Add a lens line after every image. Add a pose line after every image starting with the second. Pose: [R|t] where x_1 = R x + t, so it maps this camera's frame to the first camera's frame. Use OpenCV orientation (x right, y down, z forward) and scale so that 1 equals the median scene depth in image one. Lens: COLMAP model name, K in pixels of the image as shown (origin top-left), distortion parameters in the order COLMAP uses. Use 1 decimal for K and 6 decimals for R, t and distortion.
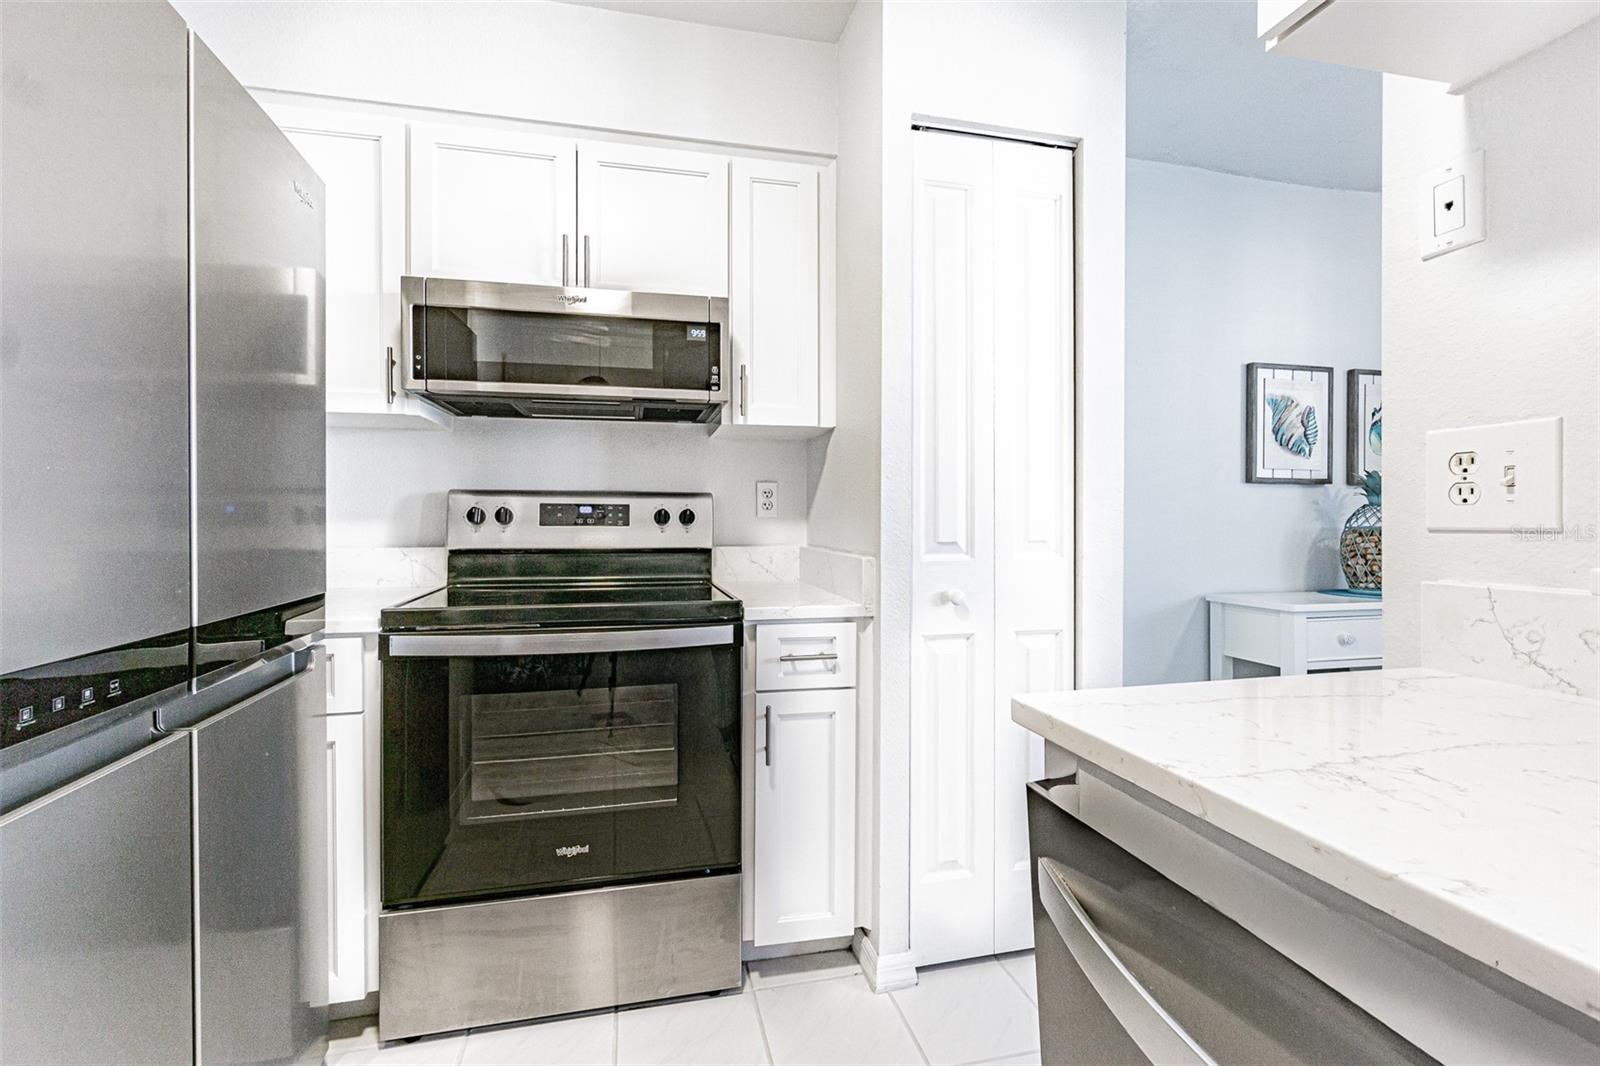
lens RADIAL K [[699.4, 0, 803.5], [0, 699.4, 517.9], [0, 0, 1]] dist [-0.005809, 0.004413]
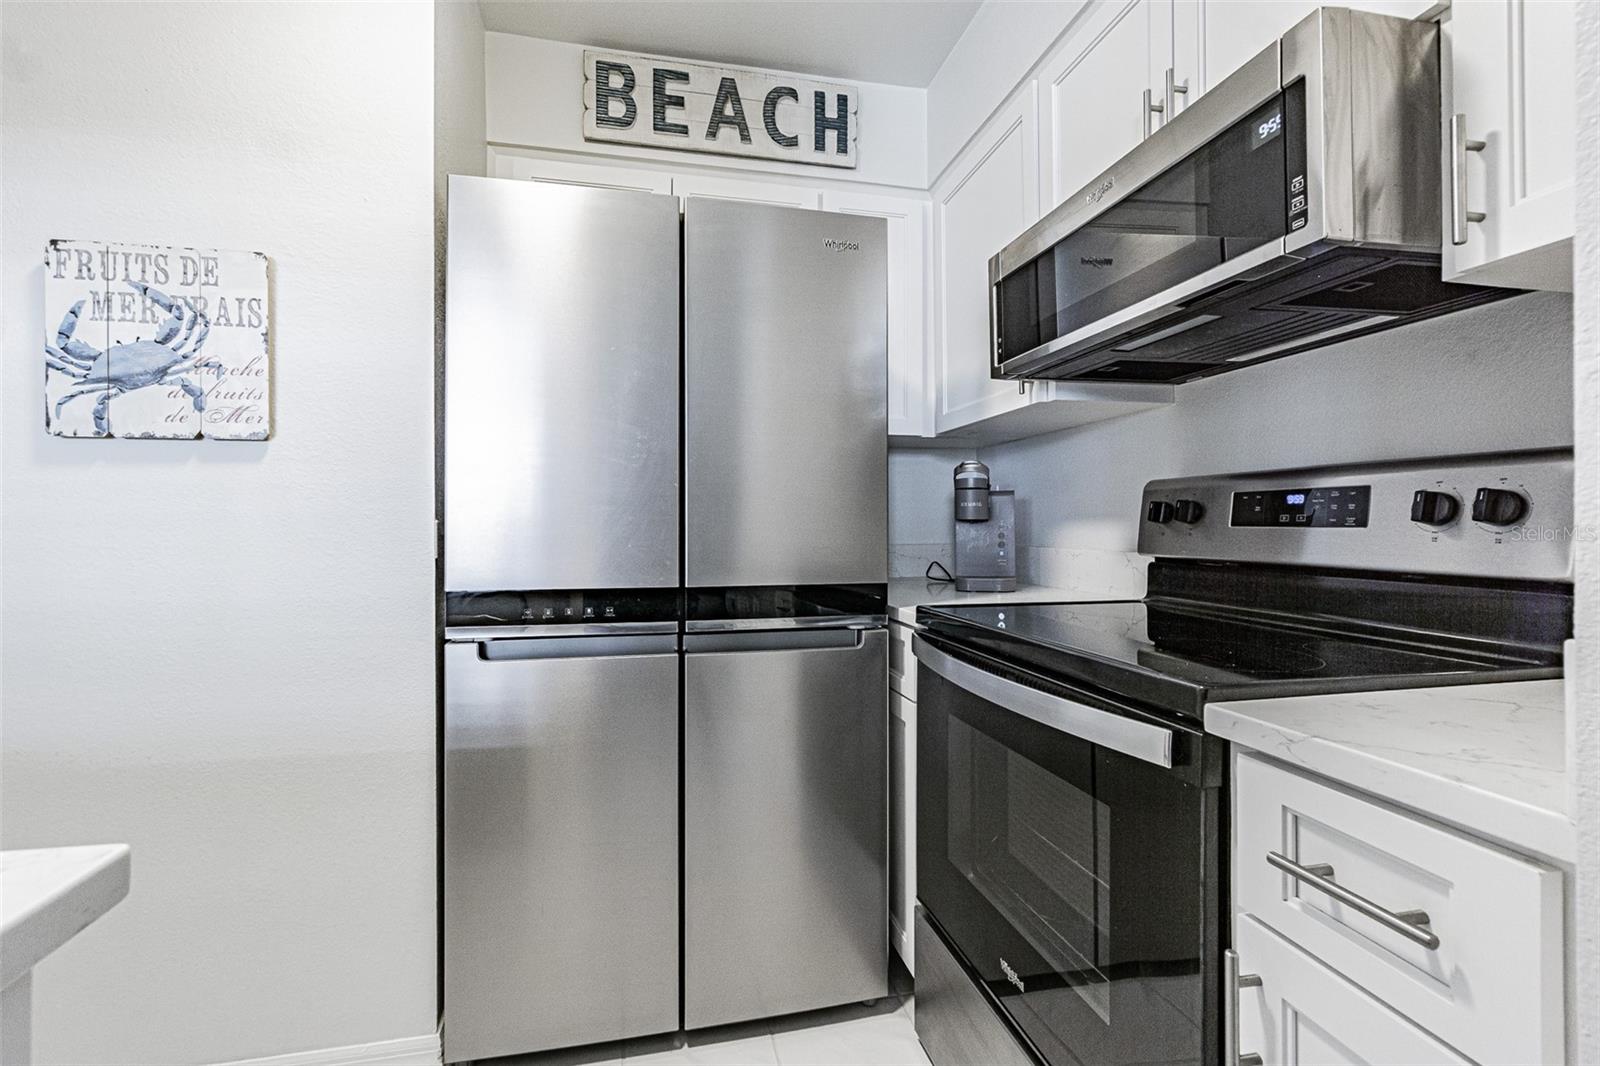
lens RADIAL K [[699.4, 0, 796.0], [0, 699.4, 521.3], [0, 0, 1]] dist [-0.005809, 0.004413]
pose [[-0.027234, -0.005166, -0.999616, 0.293726], [-0.000037, 0.999987, -0.005167, 0.010238], [0.999629, -0.000104, -0.027234, 0.592612]]
